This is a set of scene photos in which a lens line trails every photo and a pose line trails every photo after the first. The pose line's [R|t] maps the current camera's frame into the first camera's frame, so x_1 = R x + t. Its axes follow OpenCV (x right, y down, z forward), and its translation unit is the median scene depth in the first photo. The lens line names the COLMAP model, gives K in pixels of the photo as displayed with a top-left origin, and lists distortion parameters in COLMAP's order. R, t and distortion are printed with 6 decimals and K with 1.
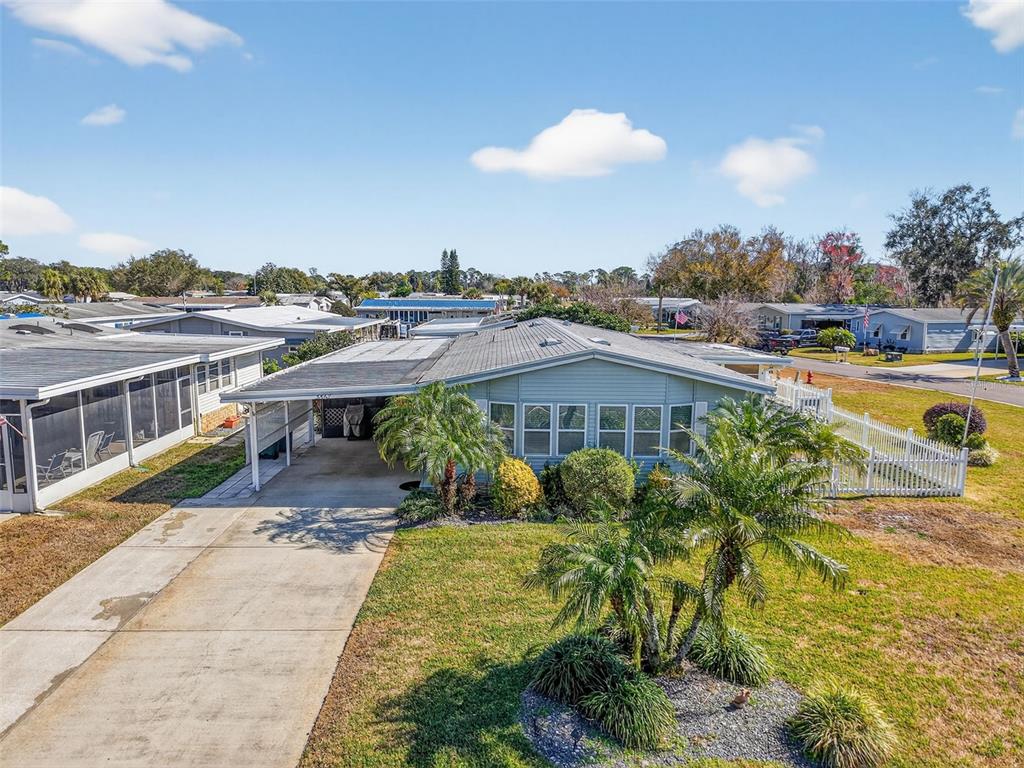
lens RADIAL K [[692.7, 0, 512.0], [0, 692.7, 384.0], [0, 0, 1]] dist [0.002911, -0.001517]
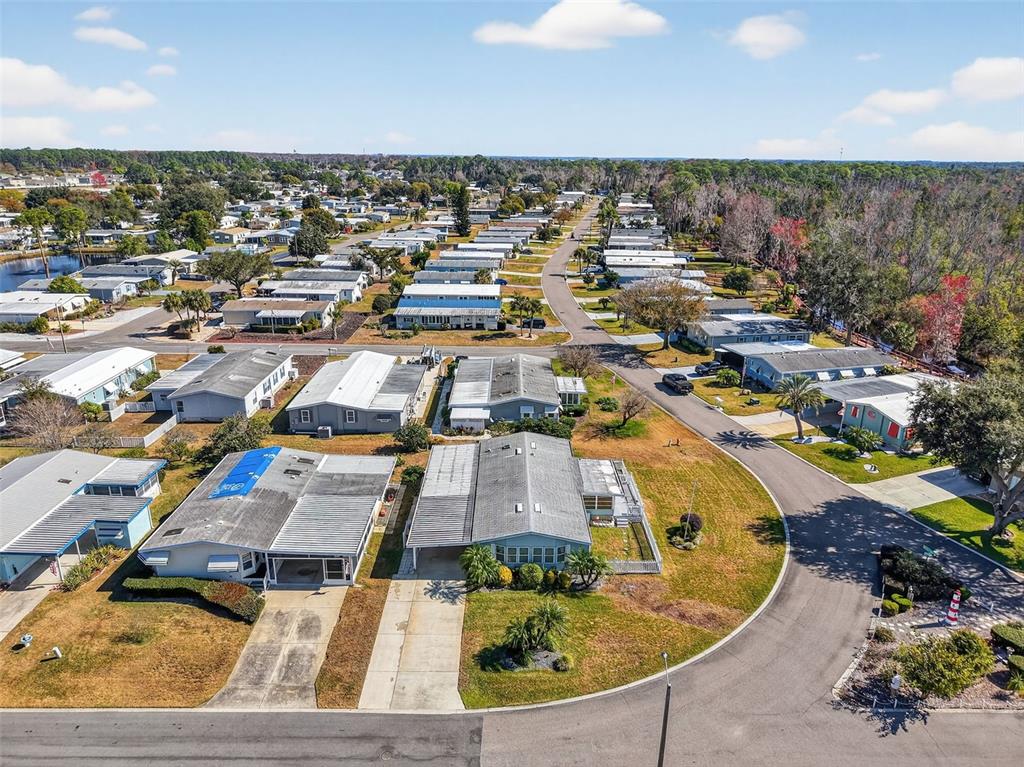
lens RADIAL K [[692.7, 0, 512.0], [0, 692.7, 383.5], [0, 0, 1]] dist [0.002911, -0.001517]
pose [[0.999907, 0.006731, -0.011880, 0.072121], [-0.004478, 0.983577, 0.180433, -1.296111], [0.012899, -0.180363, 0.983515, -1.938536]]
